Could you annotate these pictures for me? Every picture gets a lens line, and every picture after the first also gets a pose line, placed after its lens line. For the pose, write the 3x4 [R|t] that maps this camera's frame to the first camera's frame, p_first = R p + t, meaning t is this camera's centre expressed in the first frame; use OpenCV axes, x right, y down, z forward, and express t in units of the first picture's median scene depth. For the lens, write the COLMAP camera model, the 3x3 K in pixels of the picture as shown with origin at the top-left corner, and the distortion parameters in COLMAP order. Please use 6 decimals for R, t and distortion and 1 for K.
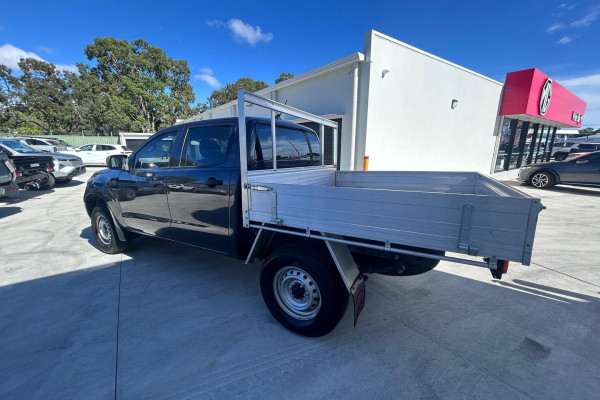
lens RADIAL K [[259.4, 0, 312.2], [0, 259.4, 200.1], [0, 0, 1]] dist [0.003096, -0.000297]
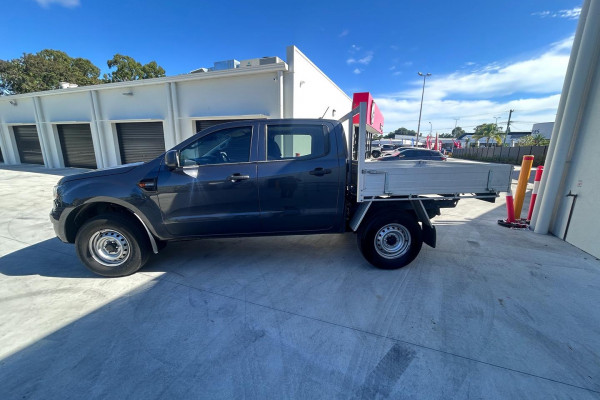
lens RADIAL K [[259.4, 0, 312.2], [0, 259.4, 200.1], [0, 0, 1]] dist [0.003096, -0.000297]
pose [[0.817981, -0.110573, 0.564518, -0.729168], [0.109927, 0.993313, 0.035279, 0.011156], [-0.564644, 0.033198, 0.824666, 0.012499]]
